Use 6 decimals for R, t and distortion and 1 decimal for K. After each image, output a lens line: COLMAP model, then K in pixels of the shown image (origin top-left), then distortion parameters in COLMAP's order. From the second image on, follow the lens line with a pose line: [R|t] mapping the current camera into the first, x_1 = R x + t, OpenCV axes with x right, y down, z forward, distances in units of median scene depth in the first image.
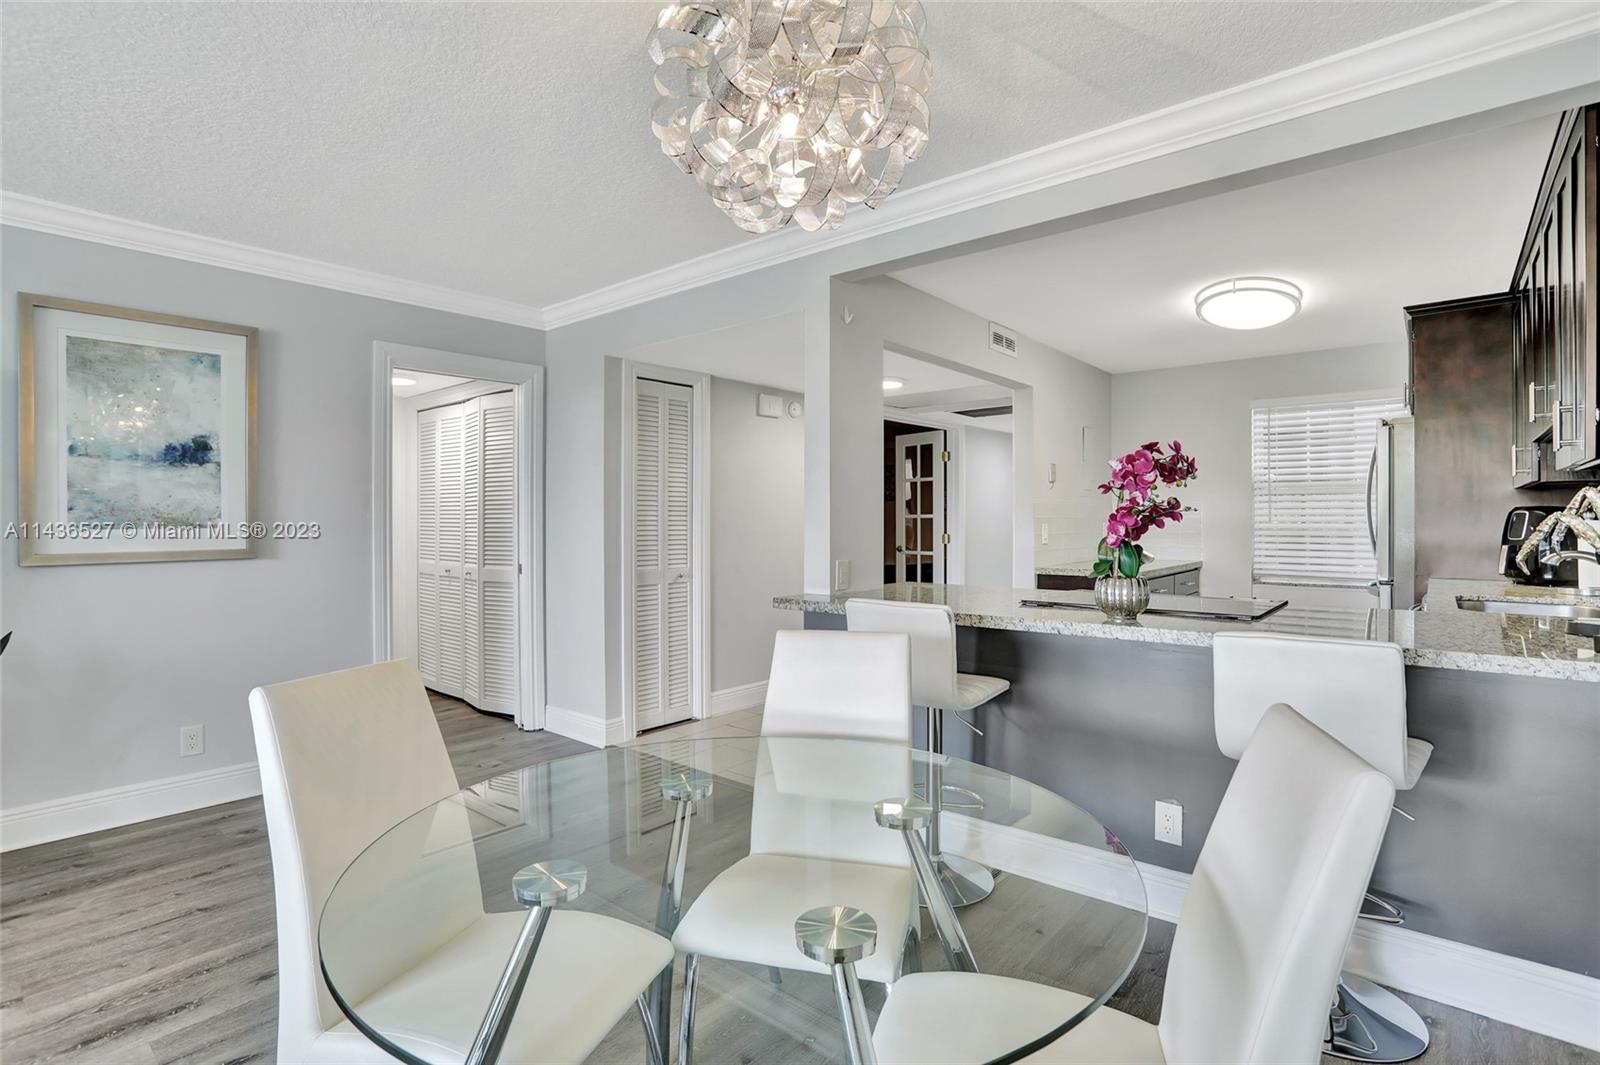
lens RADIAL K [[789.2, 0, 802.8], [0, 789.2, 543.1], [0, 0, 1]] dist [-0.069256, 0.030254]
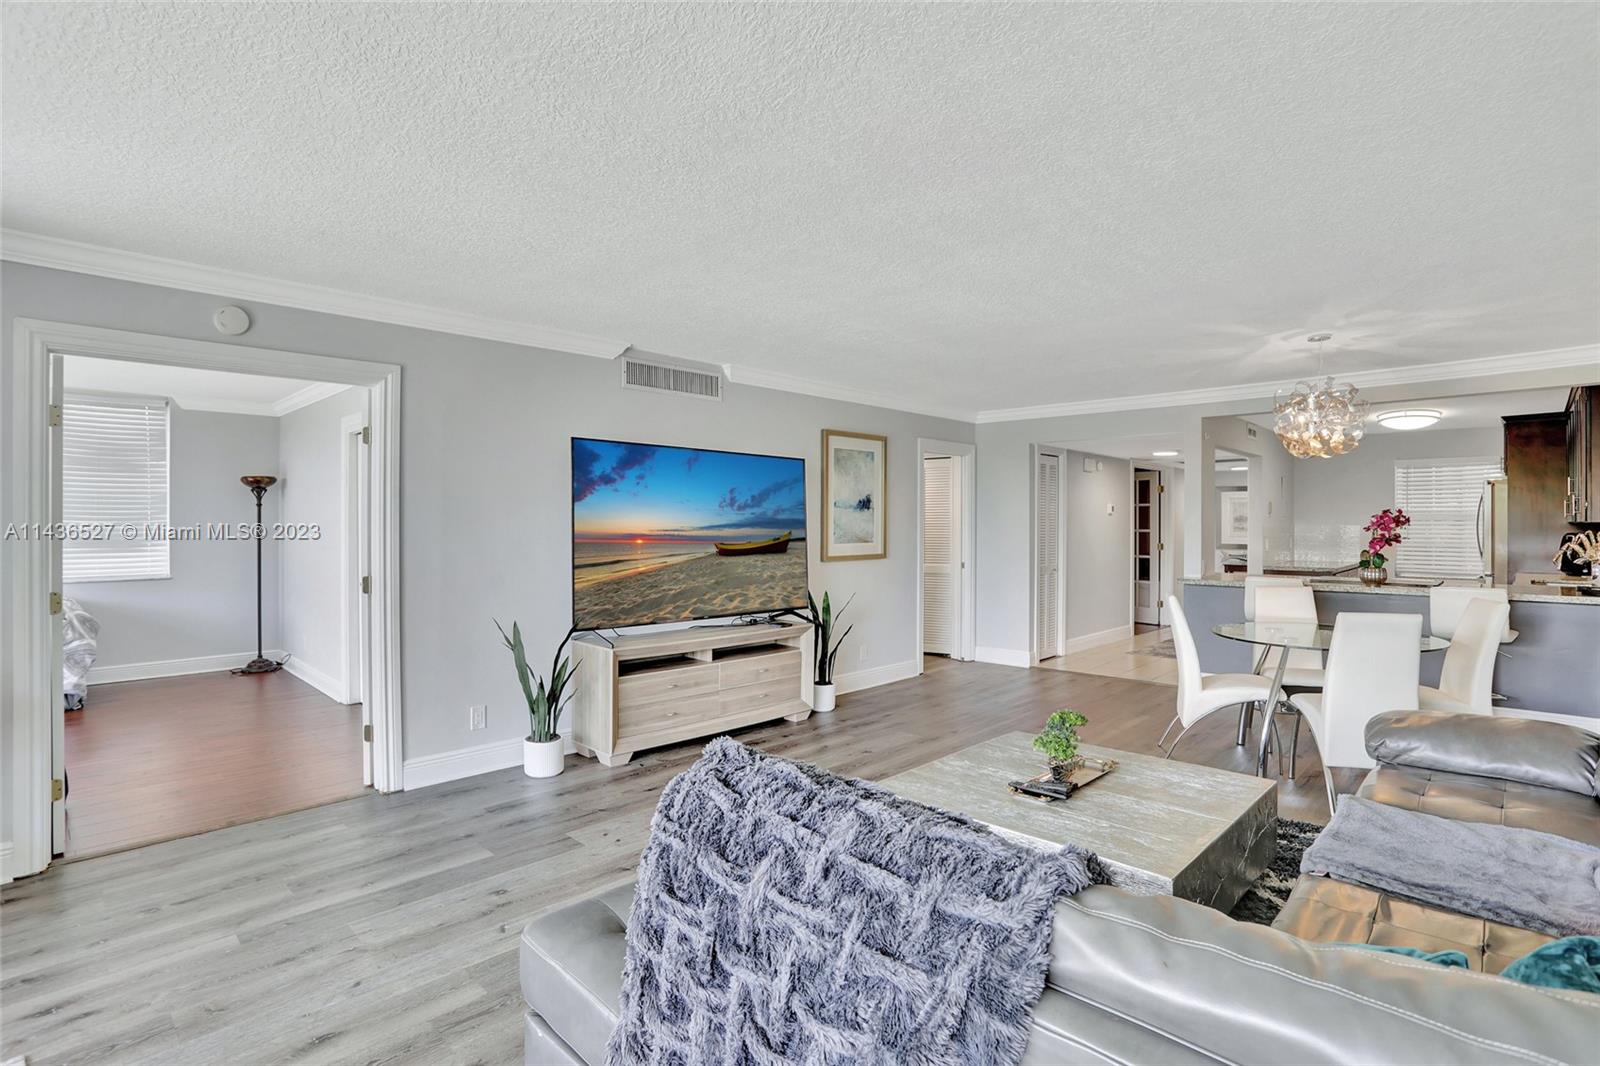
lens RADIAL K [[789.2, 0, 802.8], [0, 789.2, 543.6], [0, 0, 1]] dist [-0.069256, 0.030254]
pose [[0.997882, 0.004470, -0.064890, -0.790115], [-0.004709, 0.999983, -0.003540, -0.007985], [0.064873, 0.003838, 0.997886, -0.954734]]
